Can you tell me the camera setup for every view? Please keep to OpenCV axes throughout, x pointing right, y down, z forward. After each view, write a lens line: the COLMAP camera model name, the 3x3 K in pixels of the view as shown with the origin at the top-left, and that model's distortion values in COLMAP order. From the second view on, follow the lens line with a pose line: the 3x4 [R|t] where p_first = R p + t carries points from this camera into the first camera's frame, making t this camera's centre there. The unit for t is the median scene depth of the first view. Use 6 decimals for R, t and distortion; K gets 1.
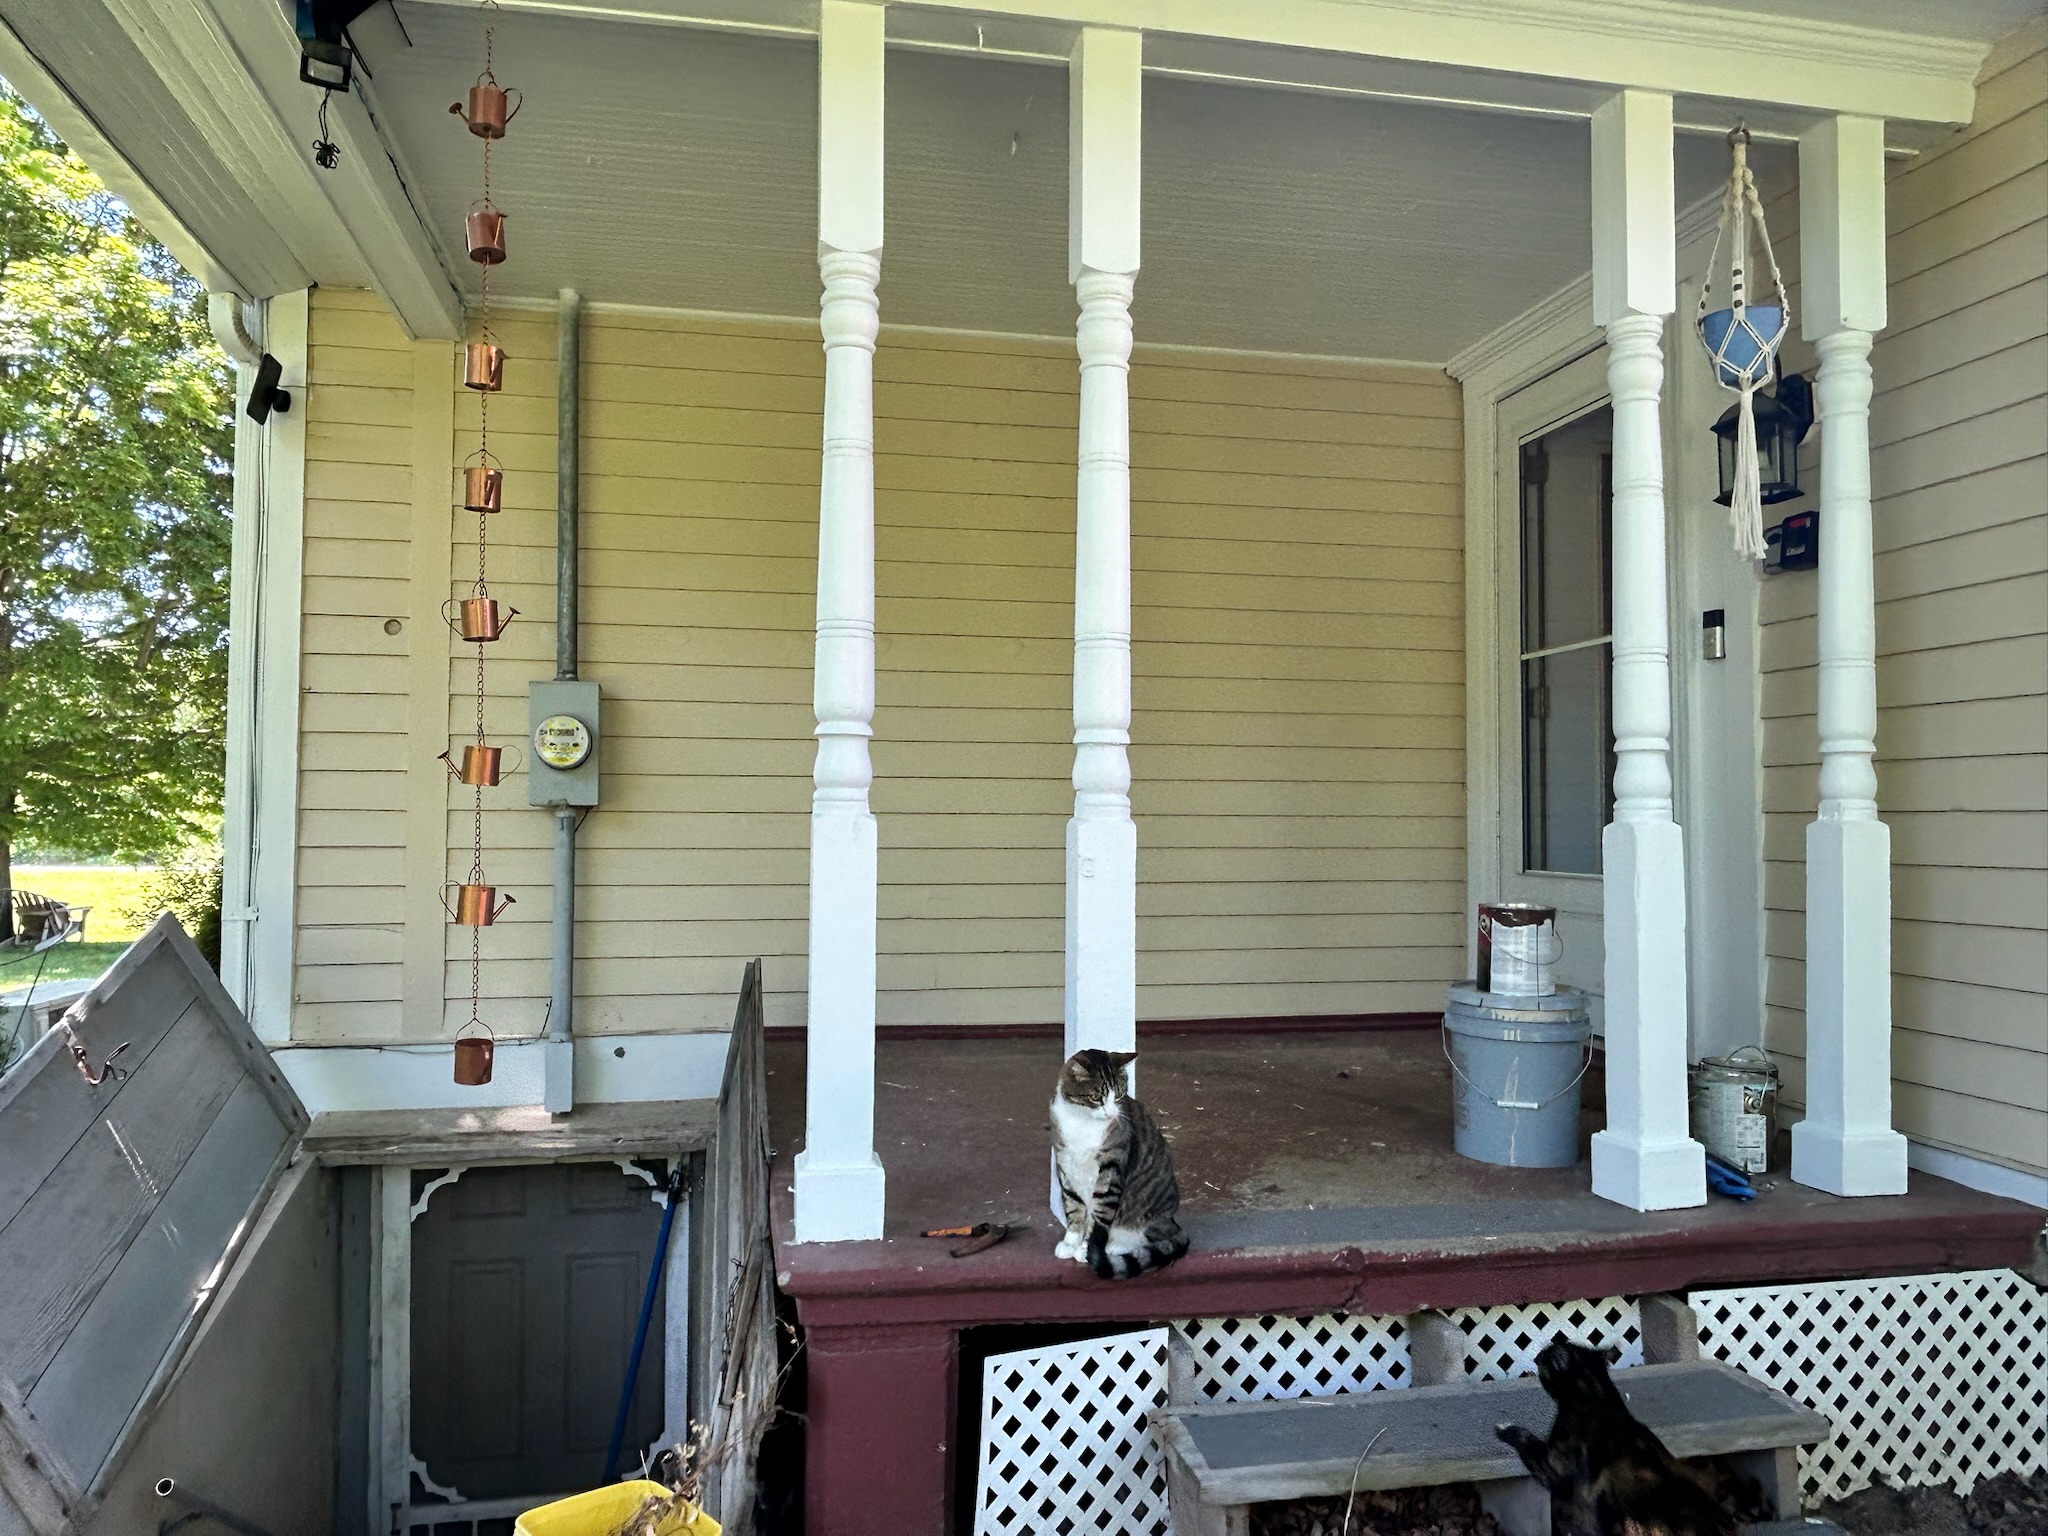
lens RADIAL K [[1453.0, 0, 1024.0], [0, 1453.0, 768.0], [0, 0, 1]] dist [0.000813, -0.005369]
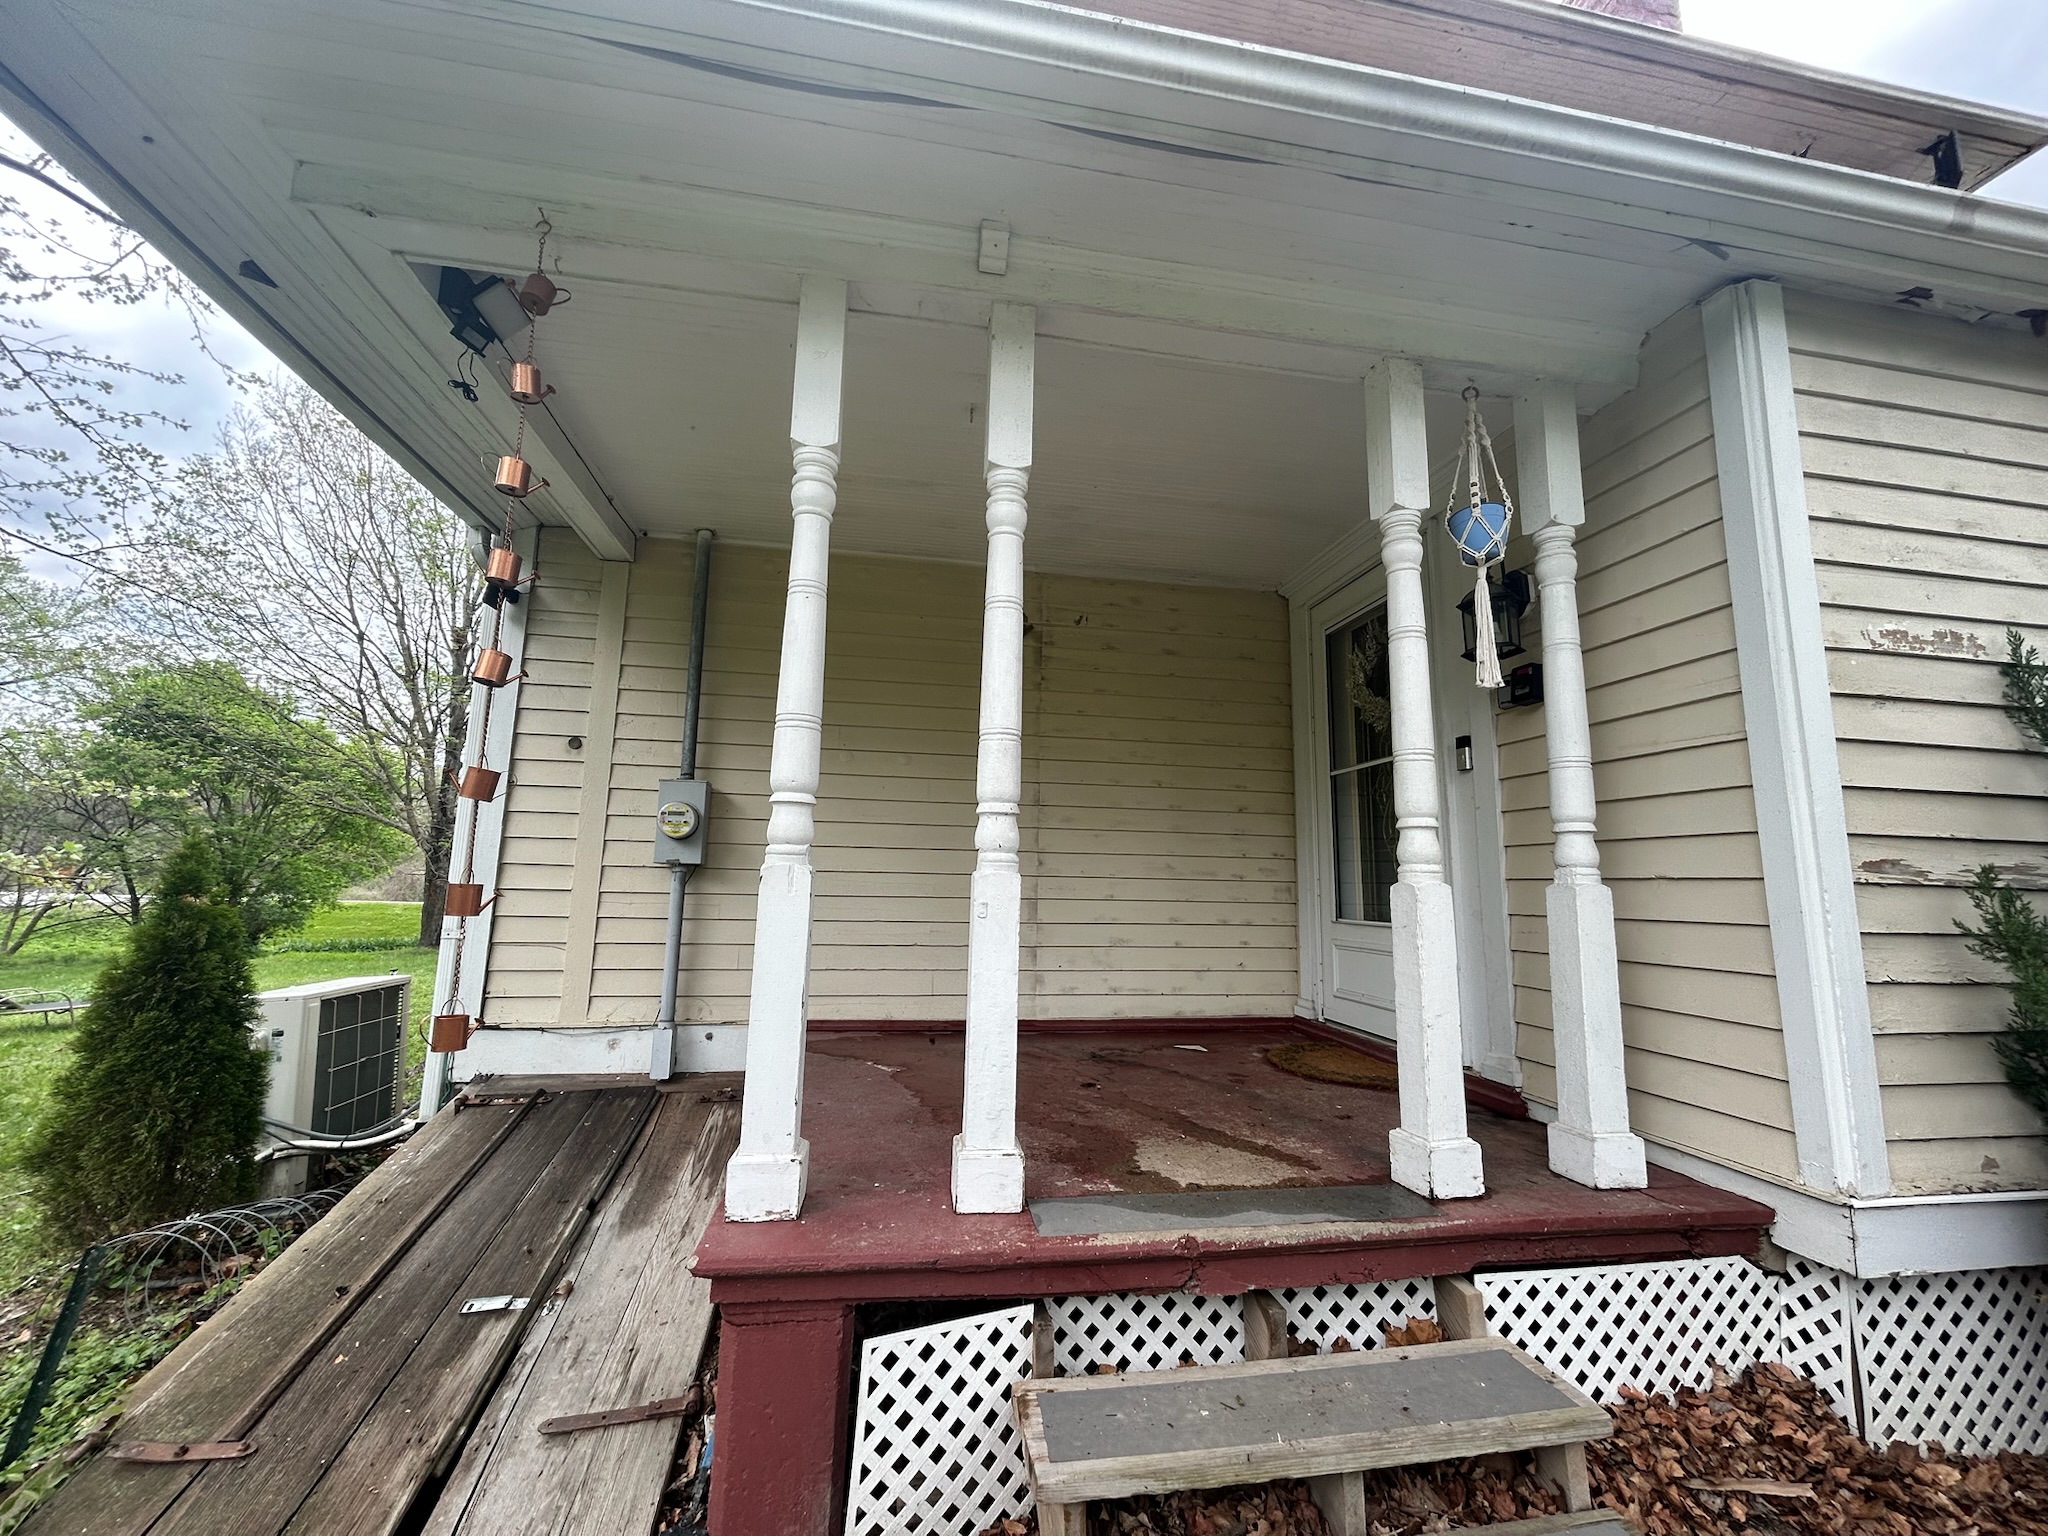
lens RADIAL K [[830.1, 0, 1030.5], [0, 830.1, 762.8], [0, 0, 1]] dist [0.000790, 0.000930]
pose [[0.999573, 0.009992, -0.027473, 0.098549], [-0.012942, 0.993917, -0.109364, 0.017334], [0.026213, 0.109673, 0.993622, 0.245994]]
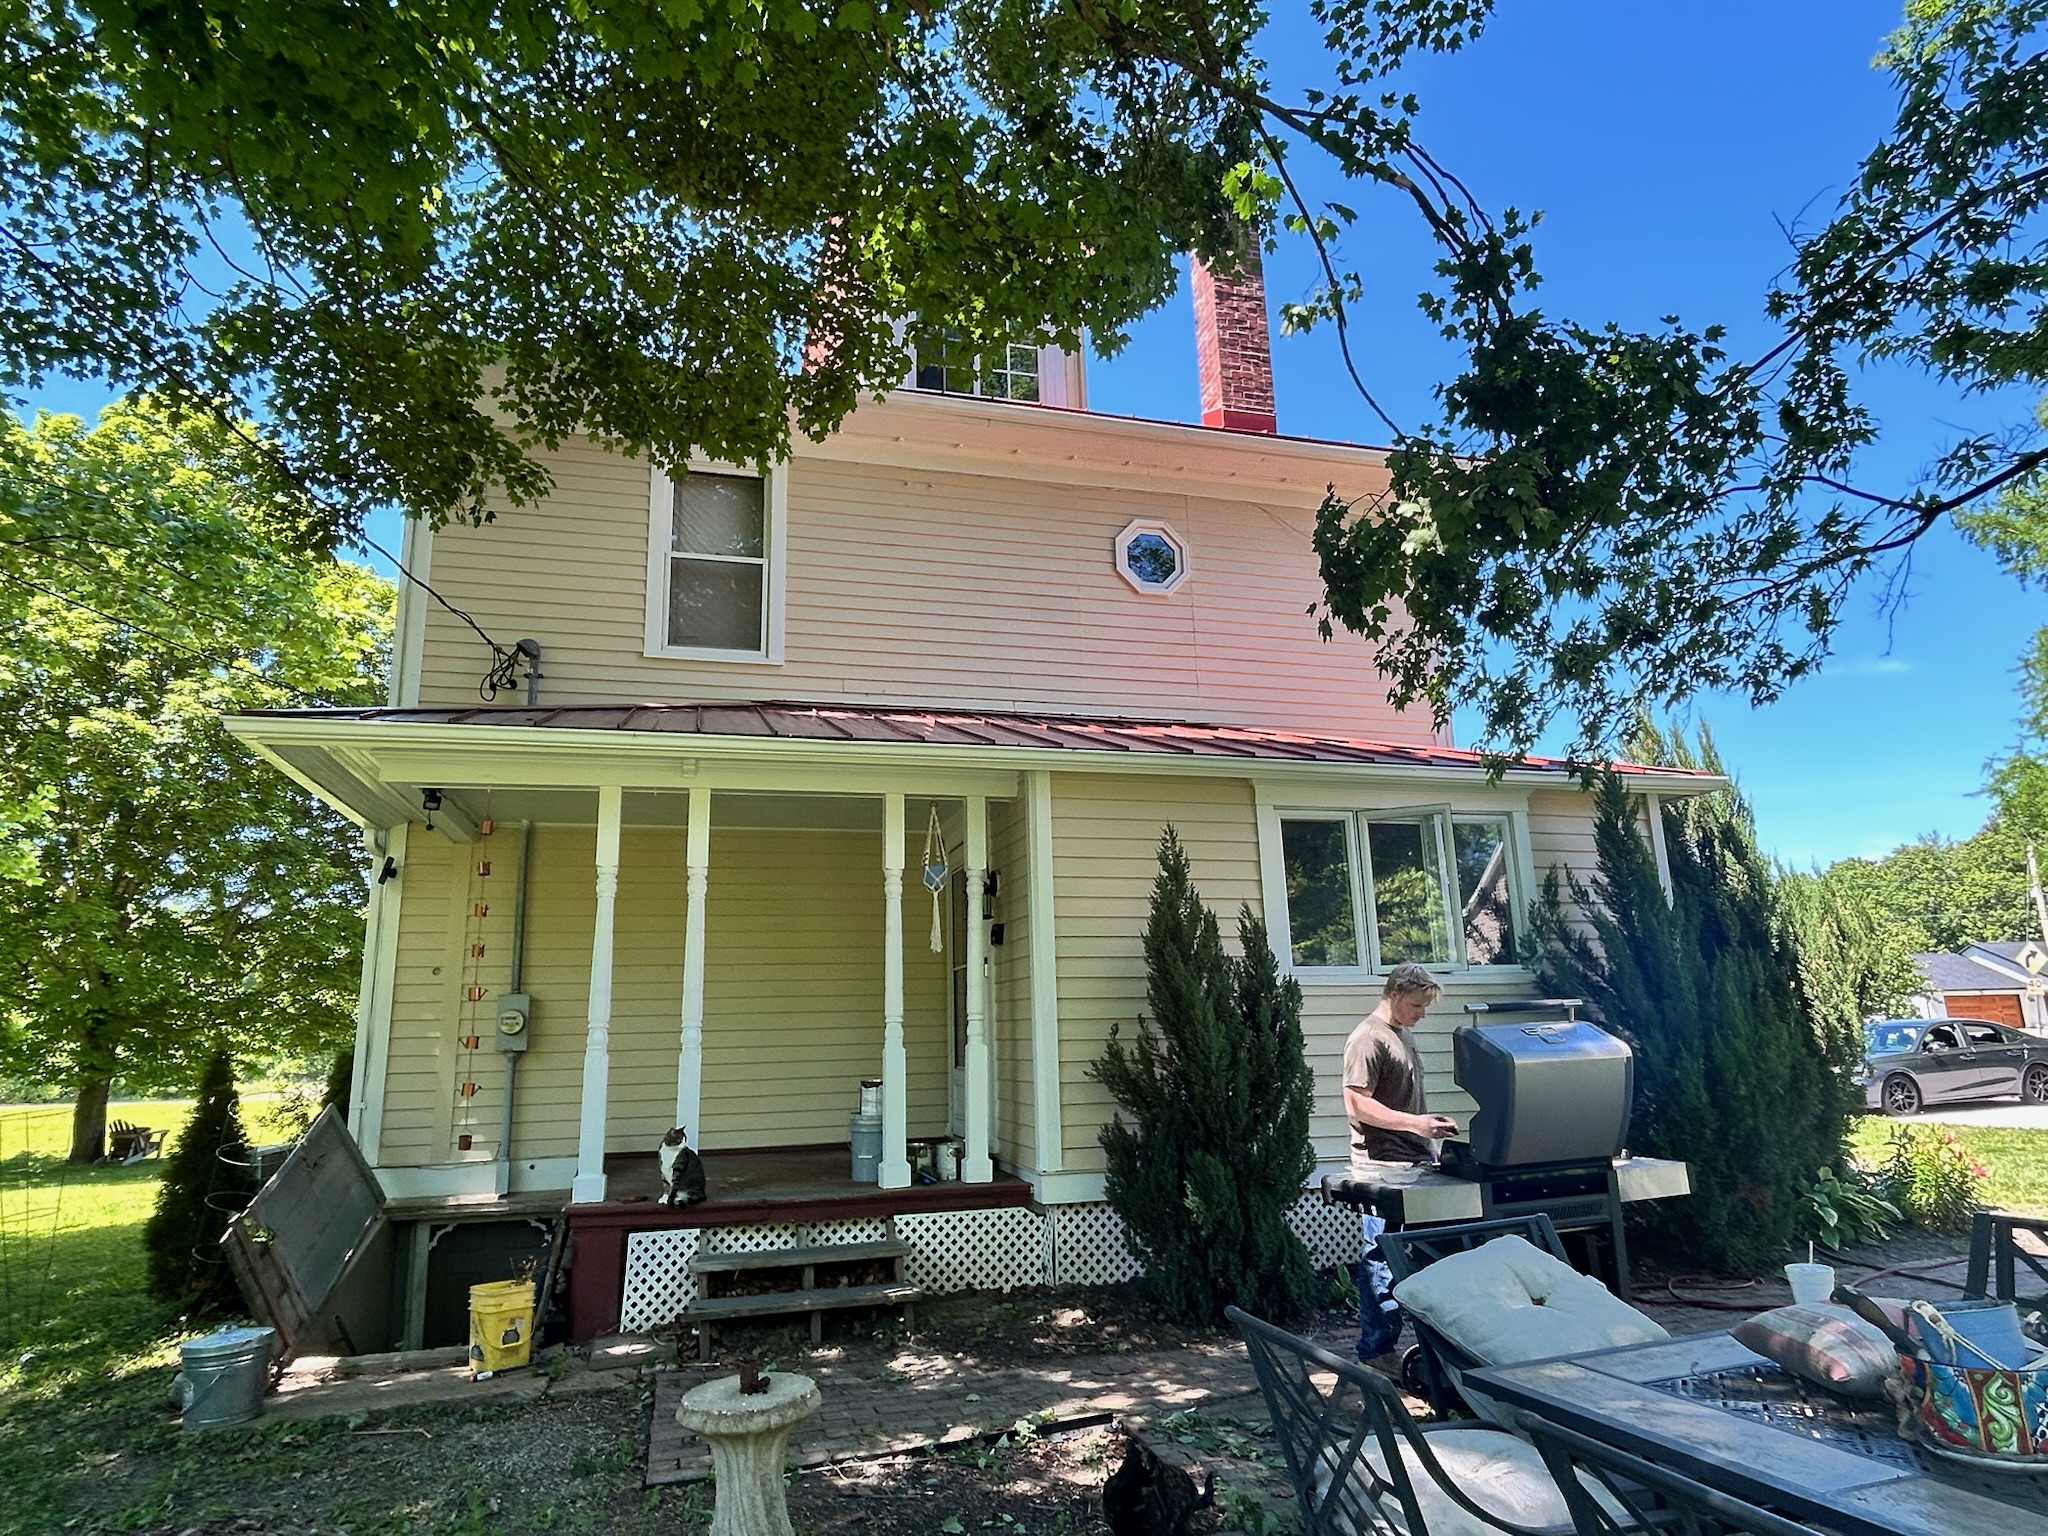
lens RADIAL K [[1186.3, 0, 1024.0], [0, 1186.3, 768.0], [0, 0, 1]] dist [-0.001968, -0.002574]
pose [[0.997375, -0.014989, 0.070844, 0.536171], [0.027878, 0.982412, -0.184631, -0.066782], [-0.066831, 0.186122, 0.980251, -1.420874]]
